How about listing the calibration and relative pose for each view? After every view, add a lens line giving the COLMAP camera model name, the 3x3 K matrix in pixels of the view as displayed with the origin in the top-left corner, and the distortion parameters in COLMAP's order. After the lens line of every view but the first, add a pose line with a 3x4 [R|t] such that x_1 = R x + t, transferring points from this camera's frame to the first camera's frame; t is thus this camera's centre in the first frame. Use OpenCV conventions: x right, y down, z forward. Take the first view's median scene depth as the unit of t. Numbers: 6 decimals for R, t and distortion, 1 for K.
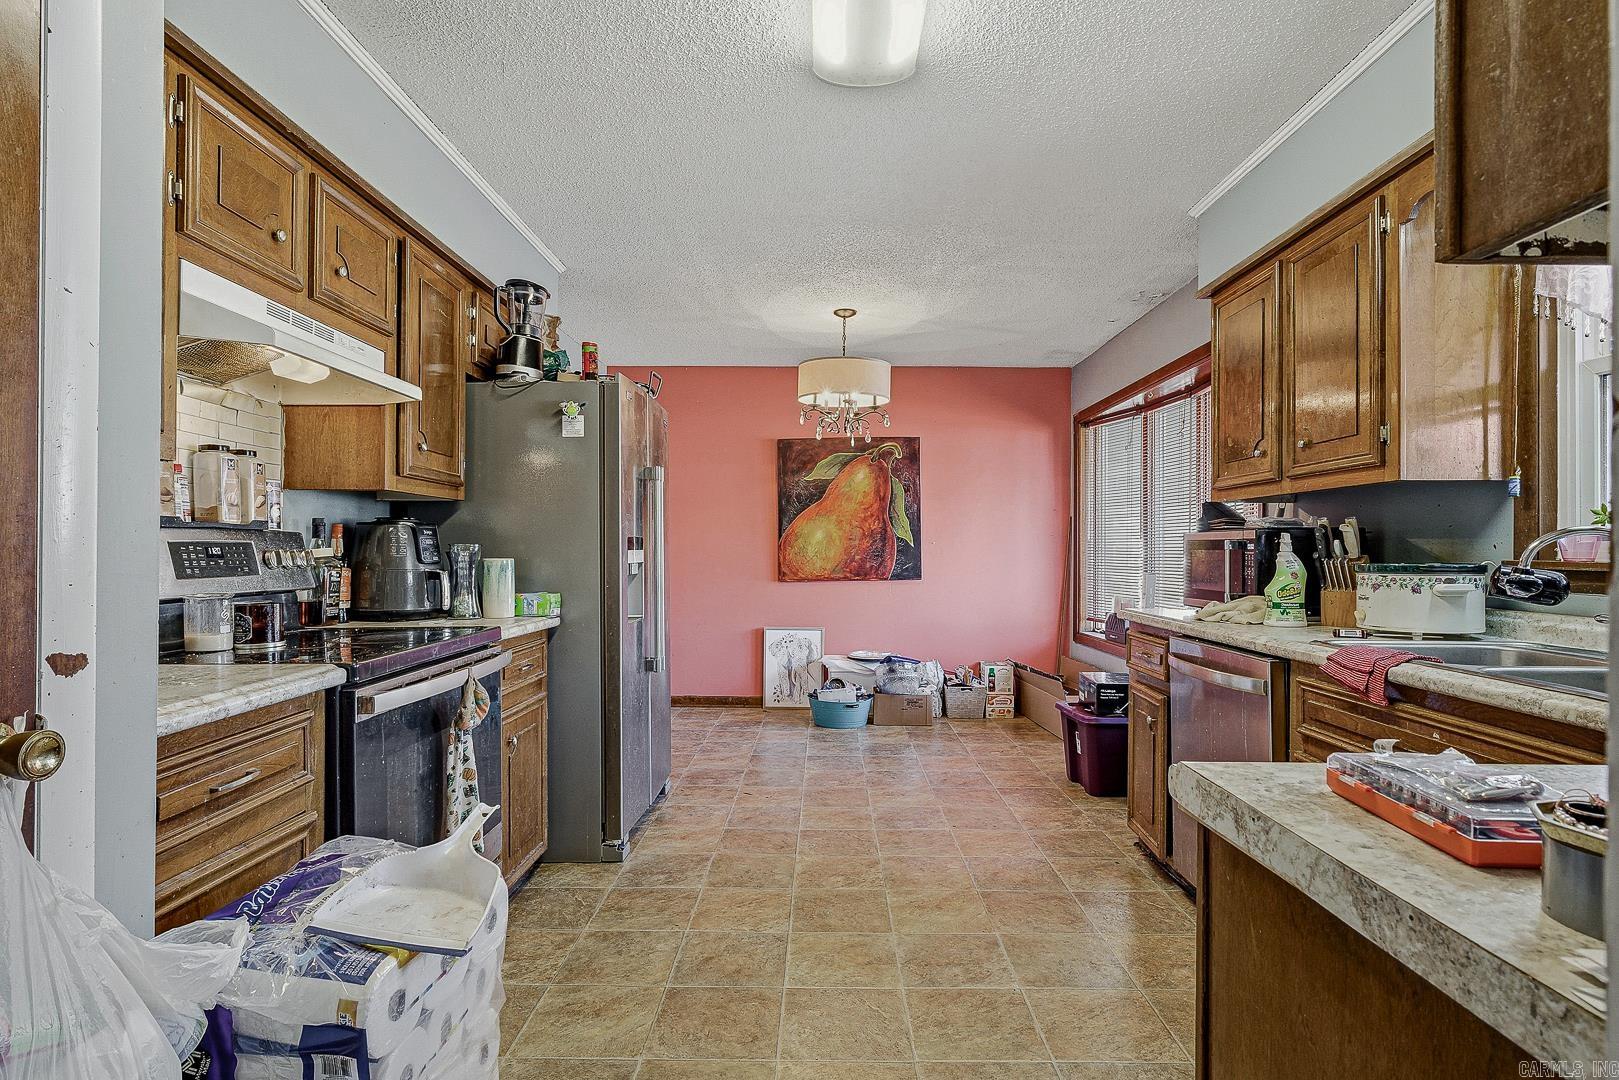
lens RADIAL K [[841.6, 0, 806.6], [0, 841.6, 544.8], [0, 0, 1]] dist [-0.004335, 0.004736]
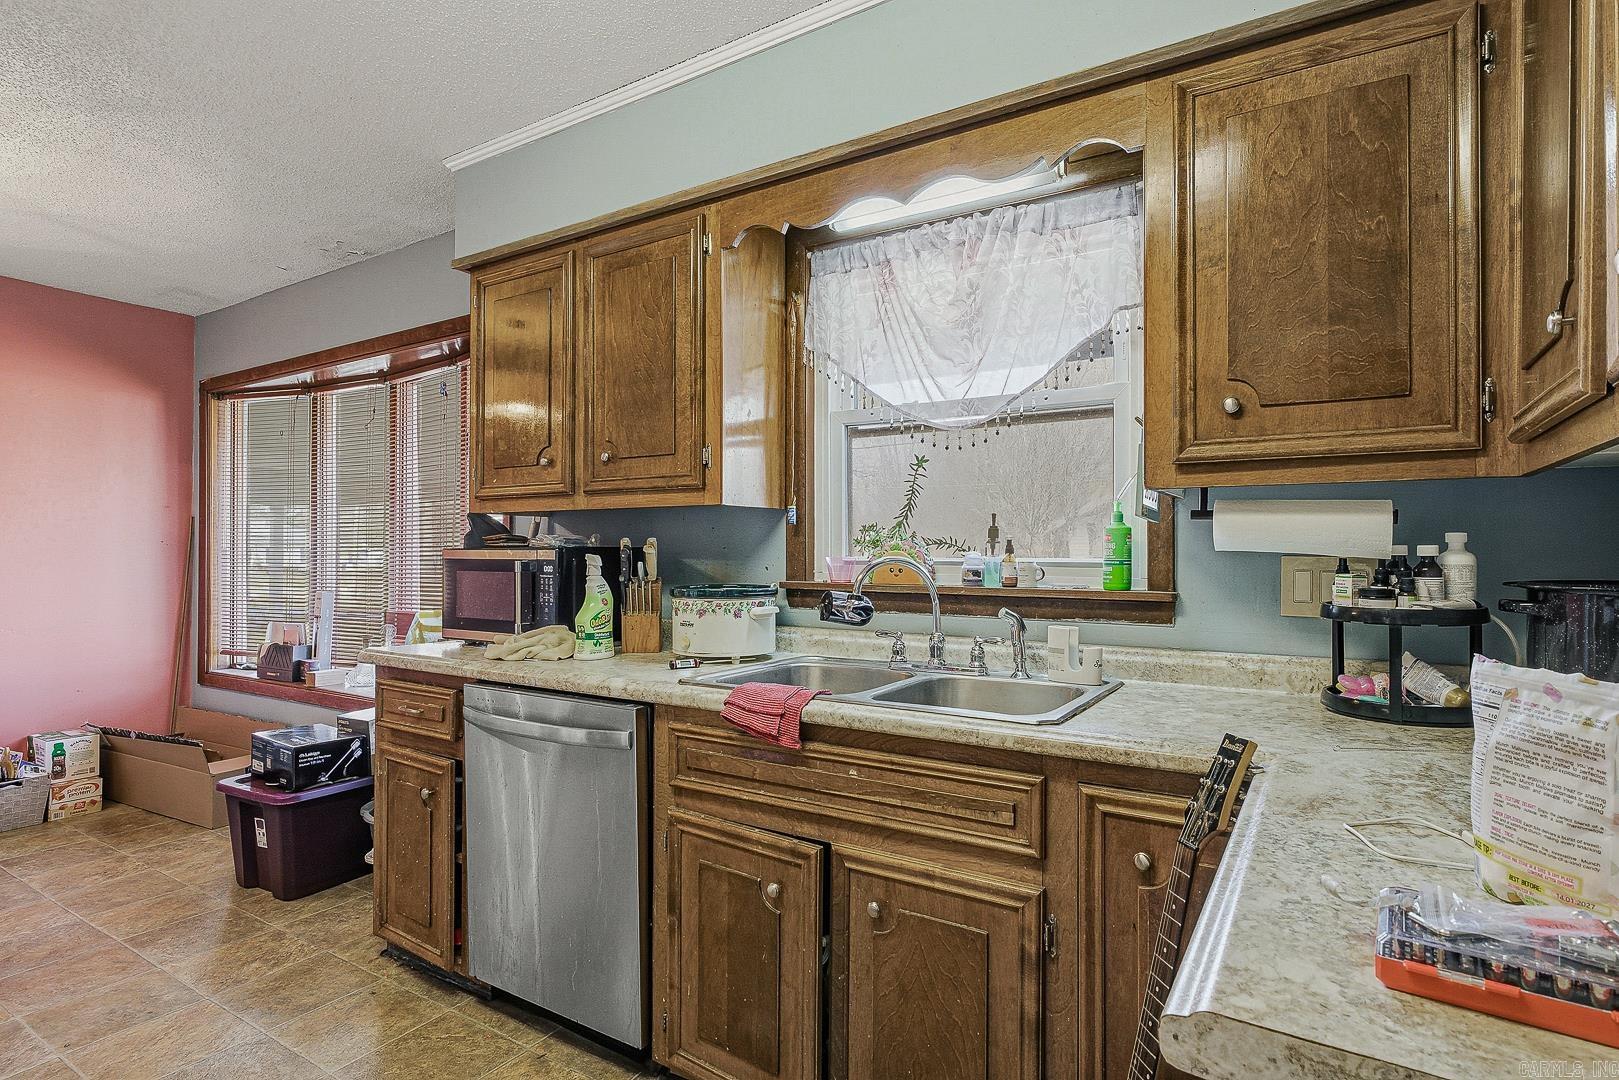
lens RADIAL K [[841.6, 0, 813.1], [0, 841.6, 541.5], [0, 0, 1]] dist [-0.004335, 0.004736]
pose [[0.522472, 0.004074, 0.852647, -0.076352], [-0.003462, 0.999990, -0.002657, -0.026380], [-0.852650, -0.001564, 0.522481, 0.328350]]
